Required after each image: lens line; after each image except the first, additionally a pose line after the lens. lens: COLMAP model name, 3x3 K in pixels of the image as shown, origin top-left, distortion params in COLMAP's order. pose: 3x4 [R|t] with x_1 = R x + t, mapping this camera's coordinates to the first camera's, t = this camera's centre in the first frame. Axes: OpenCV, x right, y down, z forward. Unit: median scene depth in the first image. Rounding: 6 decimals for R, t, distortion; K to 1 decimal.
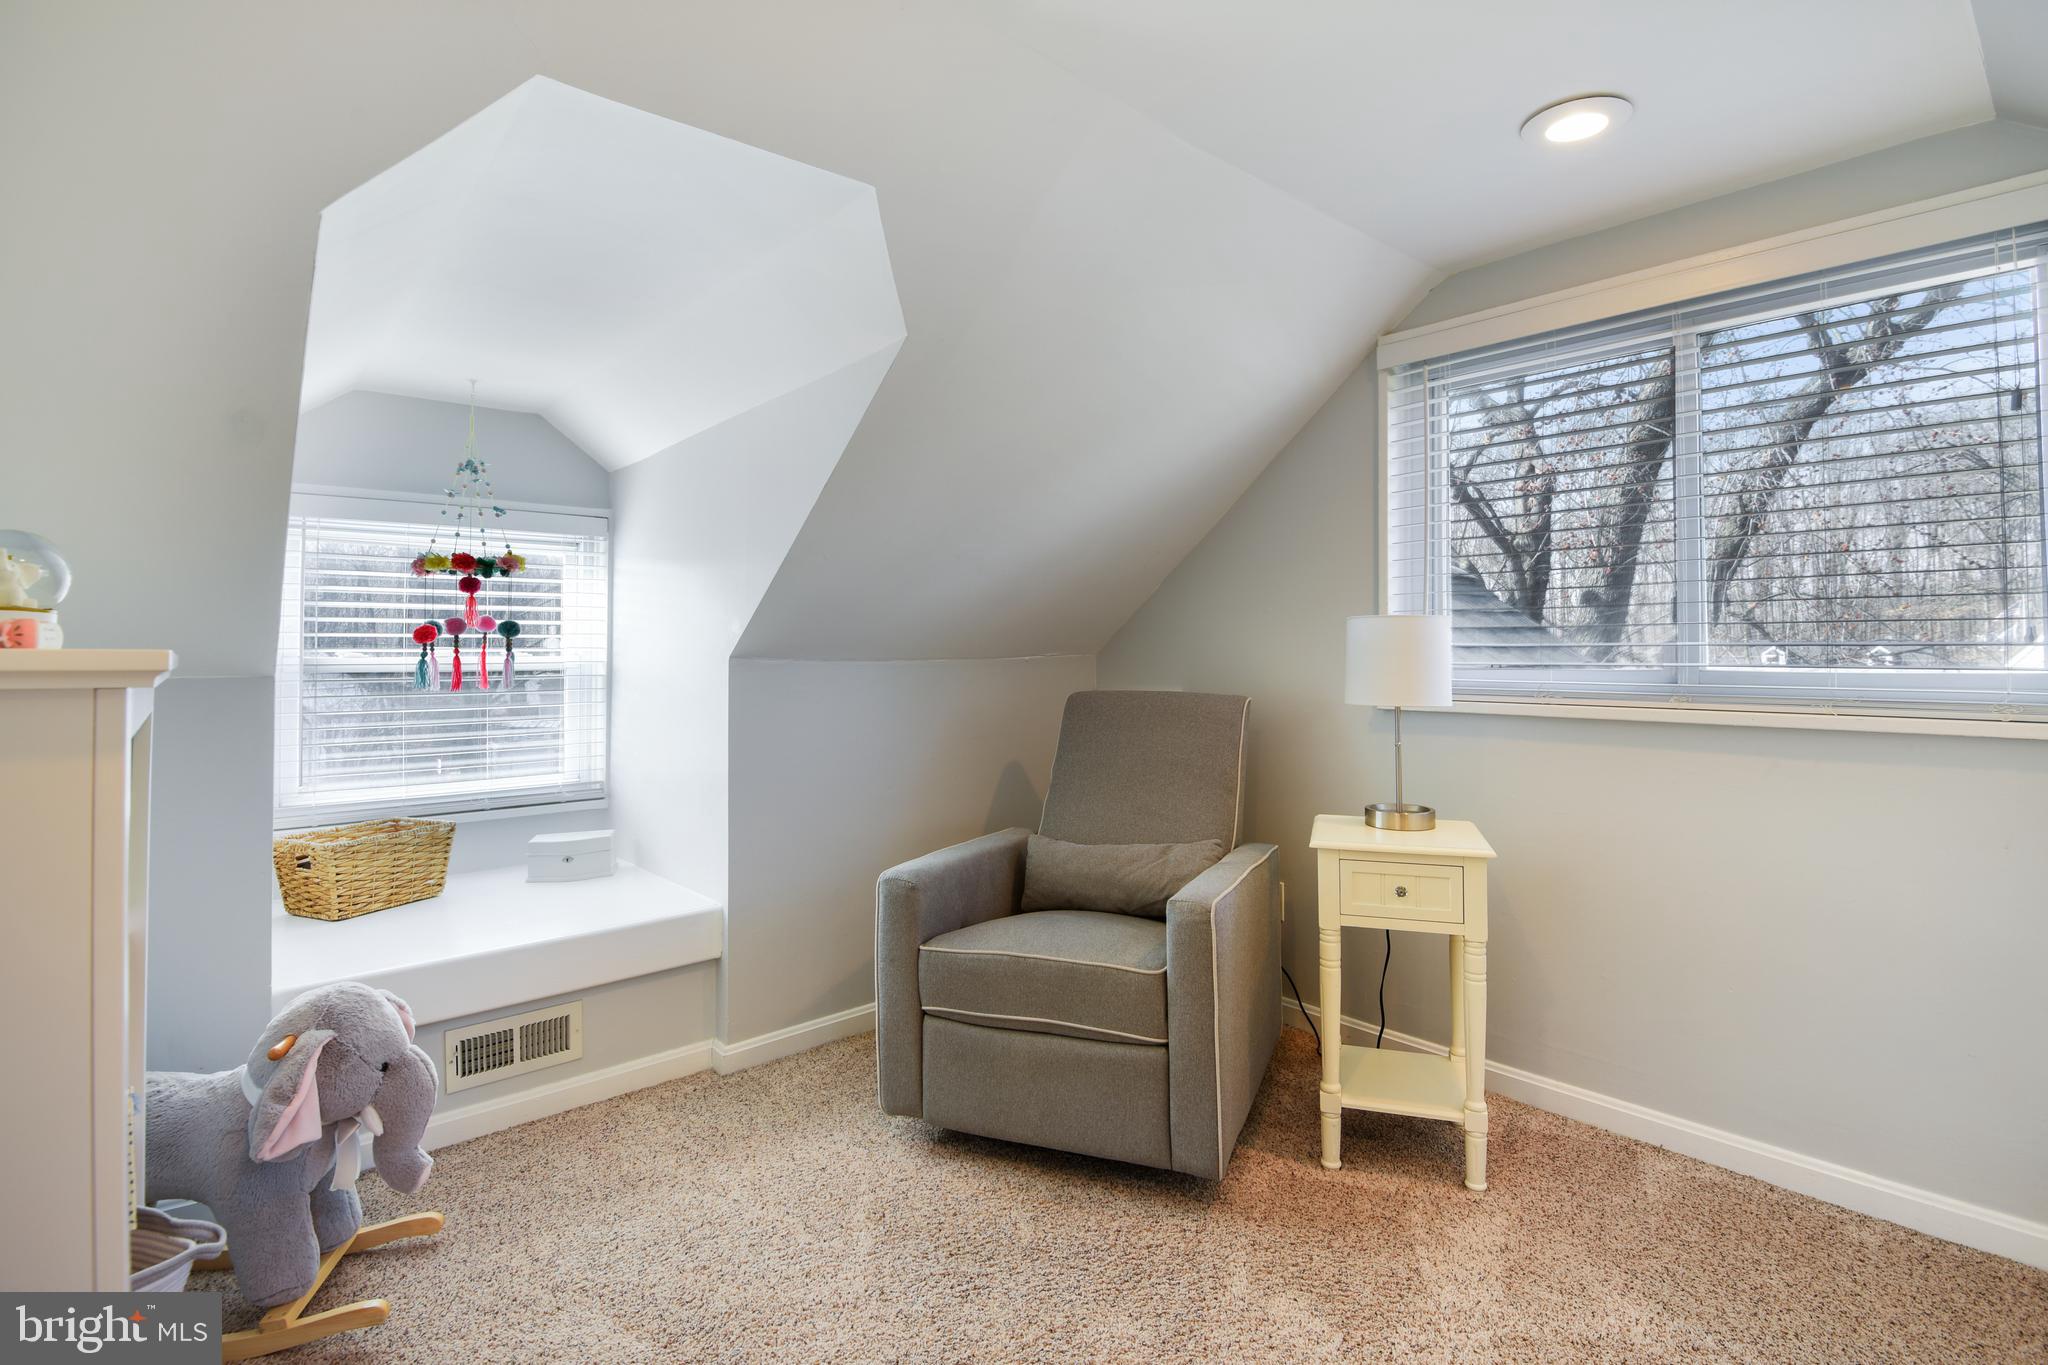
lens RADIAL K [[958.4, 0, 1033.3], [0, 958.4, 641.2], [0, 0, 1]] dist [-0.018699, -0.000553]
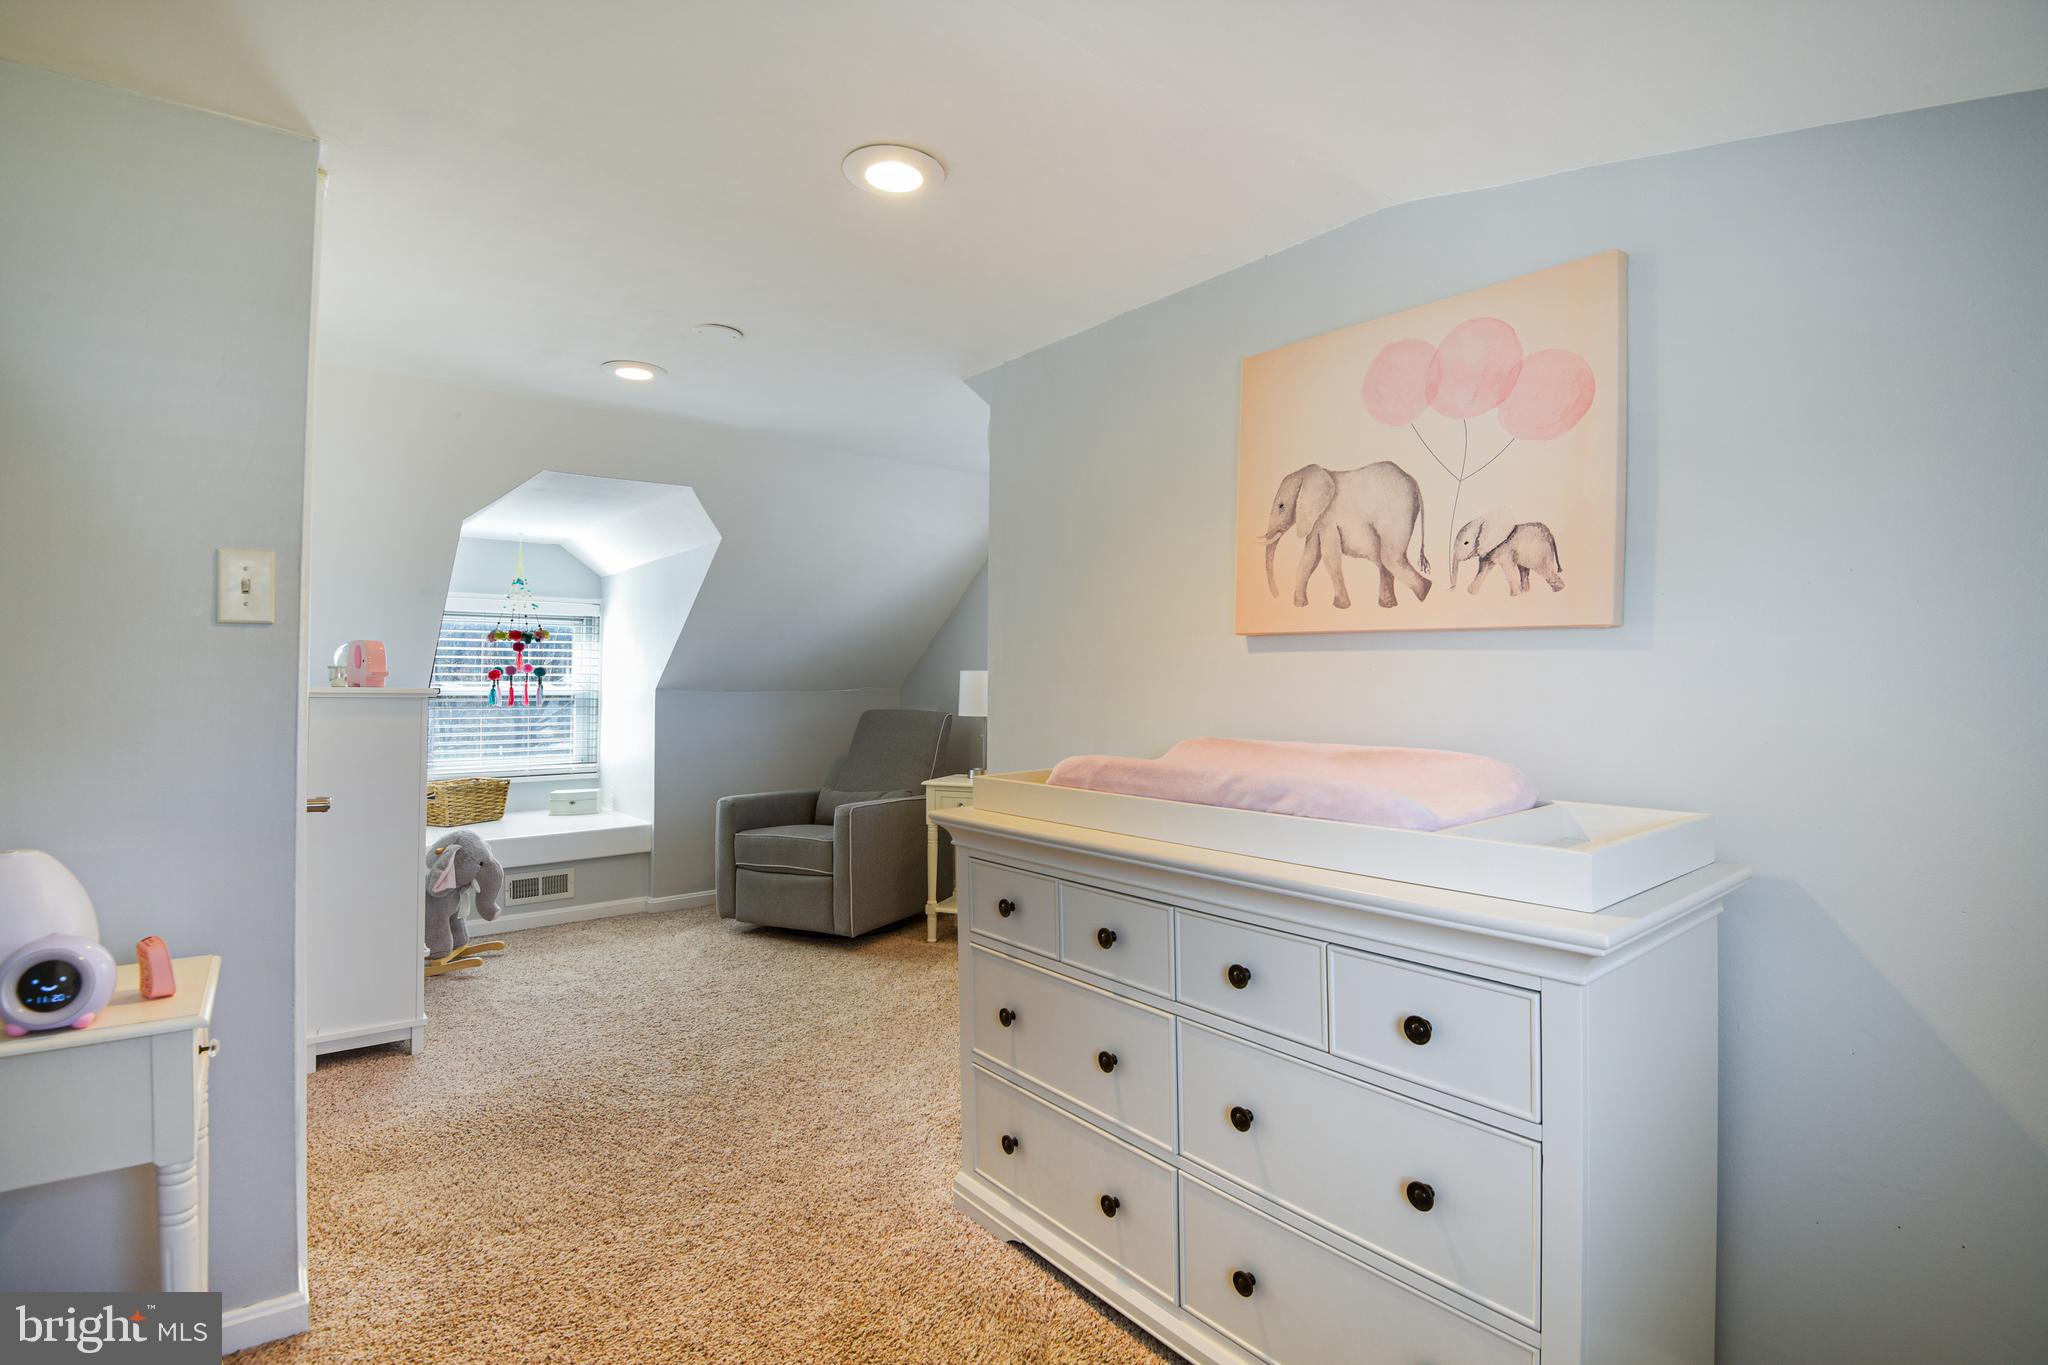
lens RADIAL K [[978.4, 0, 1036.8], [0, 978.4, 672.8], [0, 0, 1]] dist [-0.019747, -0.000870]
pose [[0.998980, 0.005298, -0.044838, 0.479848], [-0.005306, 0.999986, -0.000059, -0.015485], [0.044837, 0.000297, 0.998994, -0.810735]]
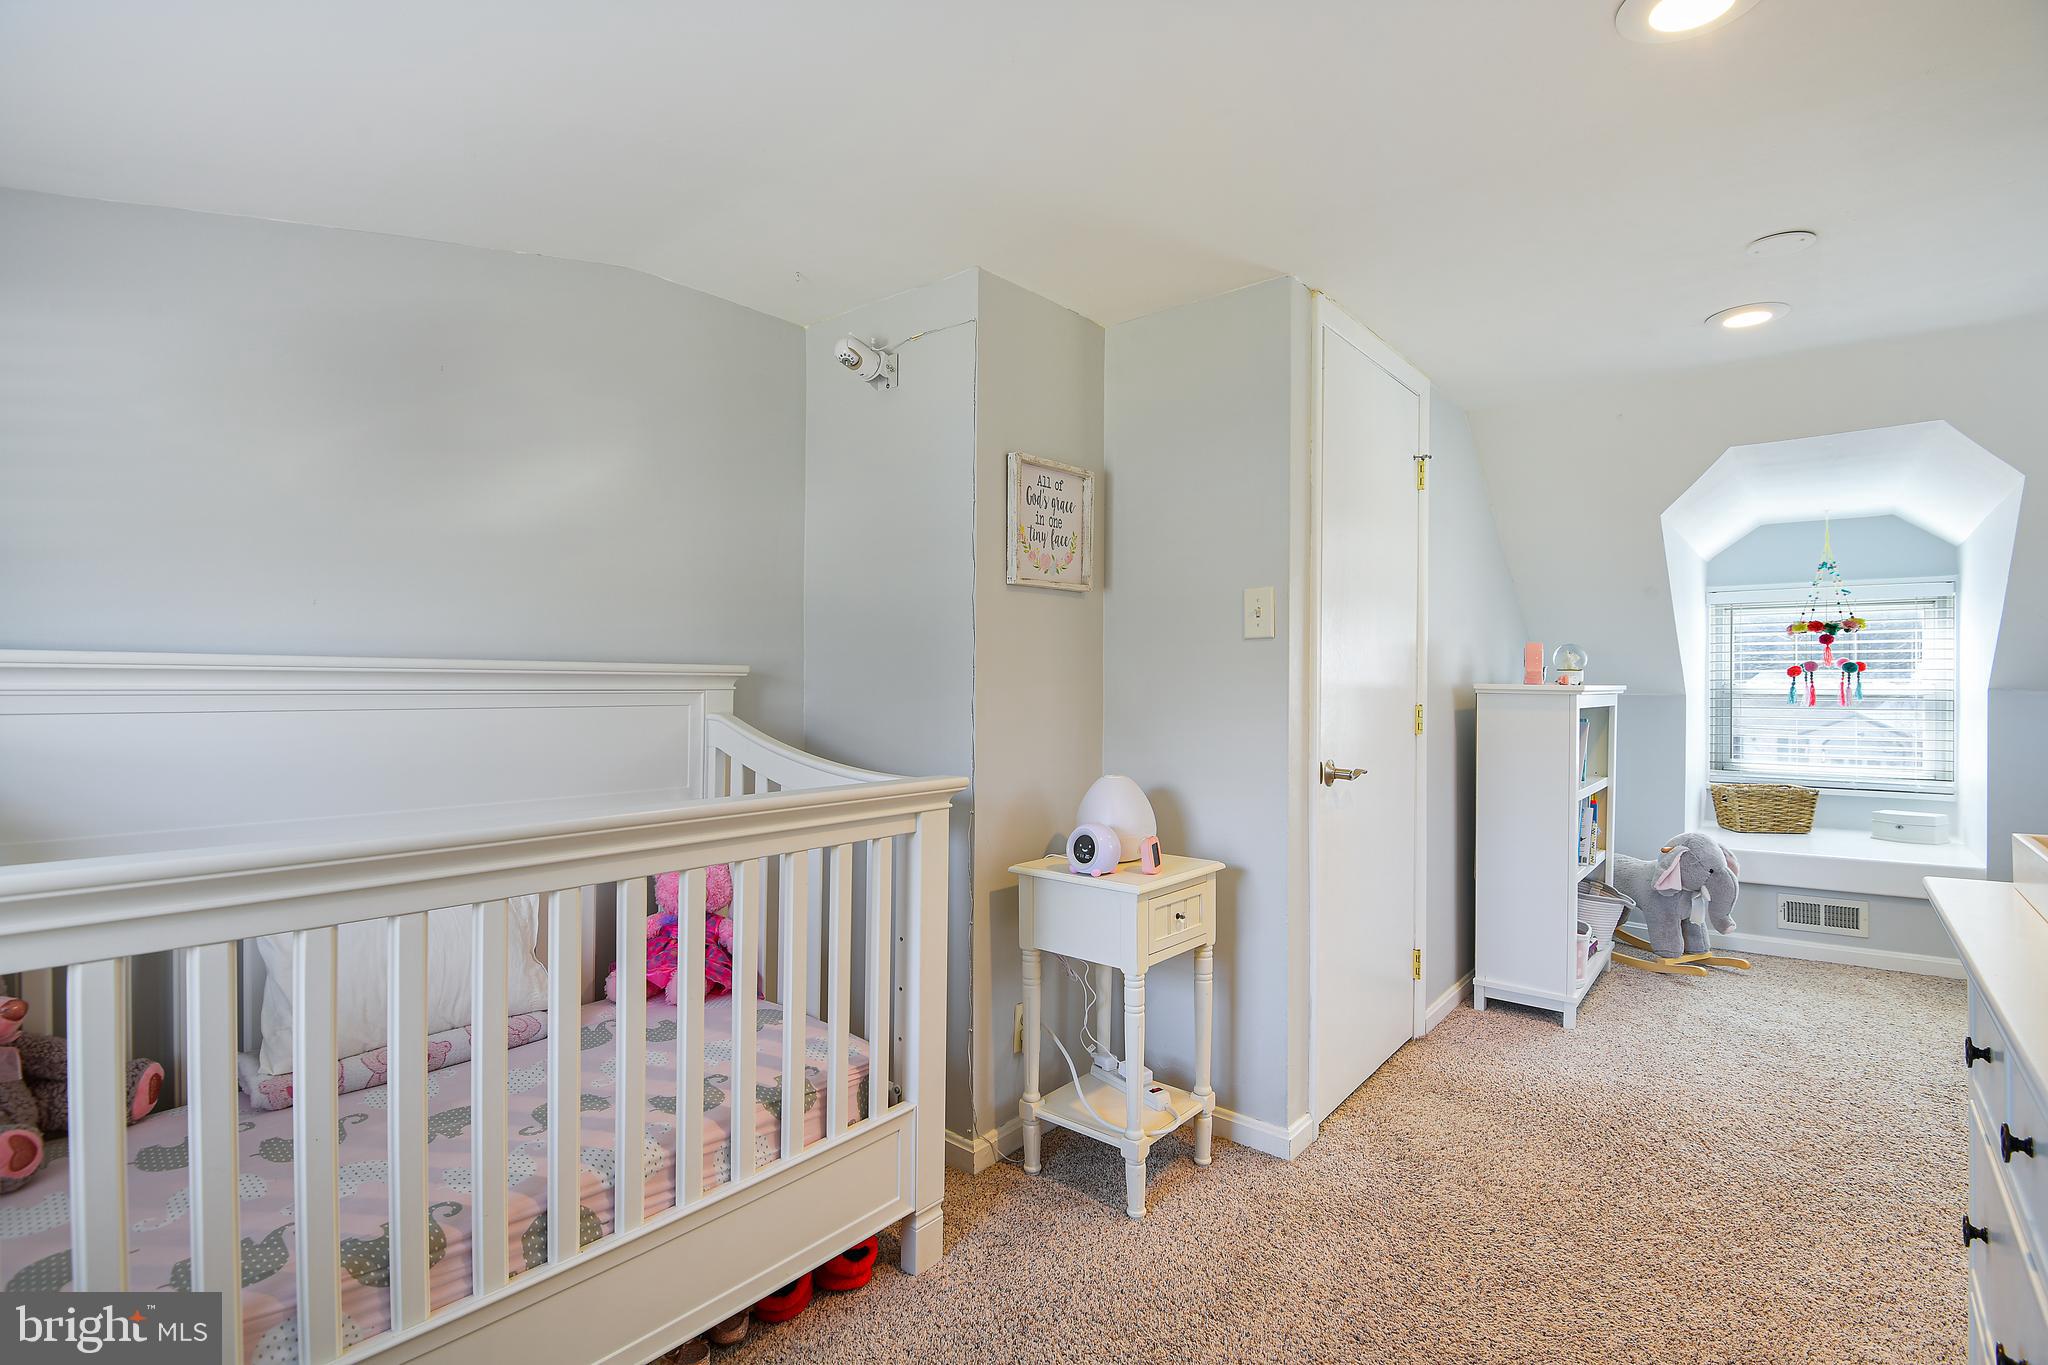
lens RADIAL K [[978.4, 0, 1036.8], [0, 978.4, 672.8], [0, 0, 1]] dist [-0.019747, -0.000870]
pose [[0.166610, -0.004191, -0.986014, 0.785974], [0.009511, 0.999951, -0.002643, -0.012569], [0.985977, -0.008938, 0.166641, -0.566228]]
